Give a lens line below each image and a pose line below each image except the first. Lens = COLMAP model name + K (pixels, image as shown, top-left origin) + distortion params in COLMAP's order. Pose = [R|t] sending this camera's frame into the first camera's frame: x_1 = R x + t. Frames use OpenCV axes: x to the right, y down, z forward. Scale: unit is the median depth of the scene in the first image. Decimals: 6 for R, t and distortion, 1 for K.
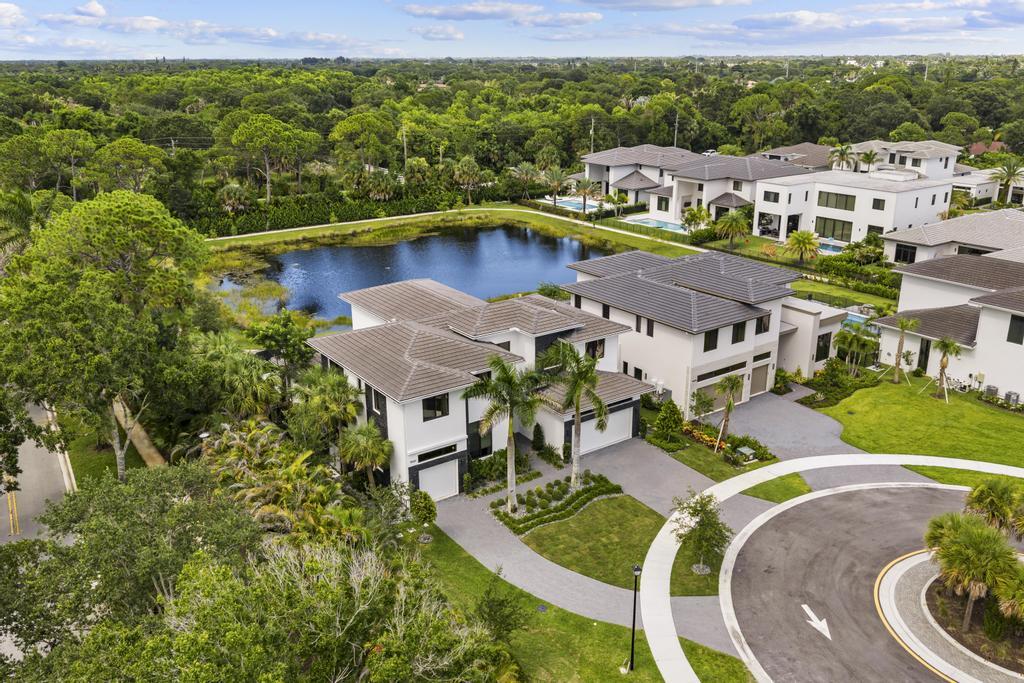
lens RADIAL K [[844.7, 0, 512.0], [0, 844.7, 341.5], [0, 0, 1]] dist [0.004272, -0.010843]
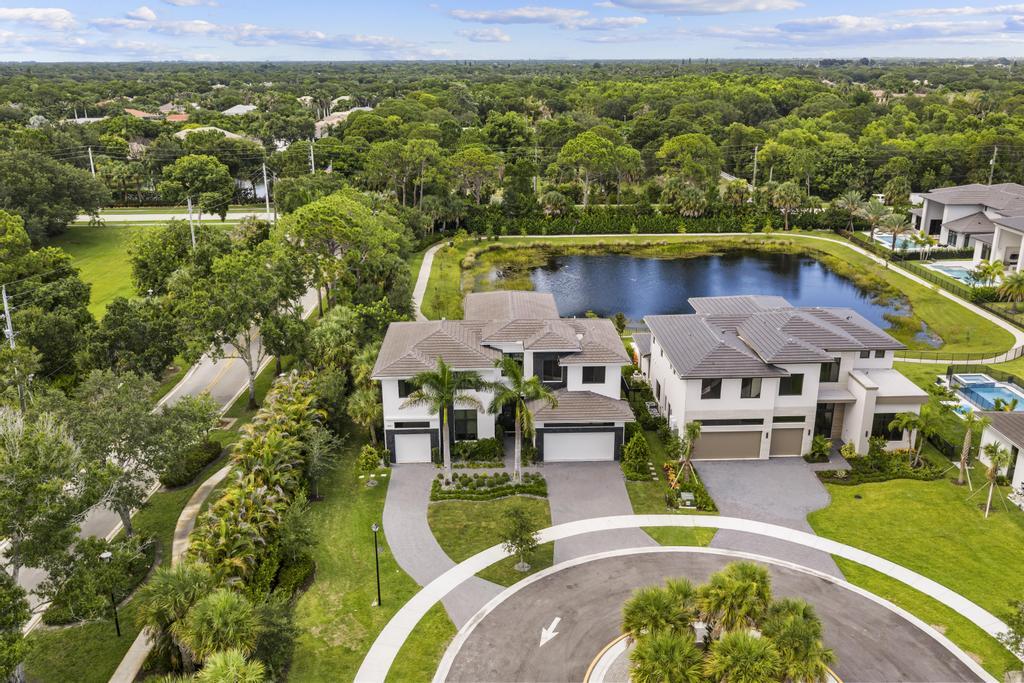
lens RADIAL K [[853.6, 0, 511.2], [0, 853.6, 320.5], [0, 0, 1]] dist [0.007595, 0.001232]
pose [[0.834018, 0.162212, -0.527354, 0.564184], [-0.174854, 0.984245, 0.026216, -0.068046], [0.523298, 0.070345, 0.849241, -0.025665]]
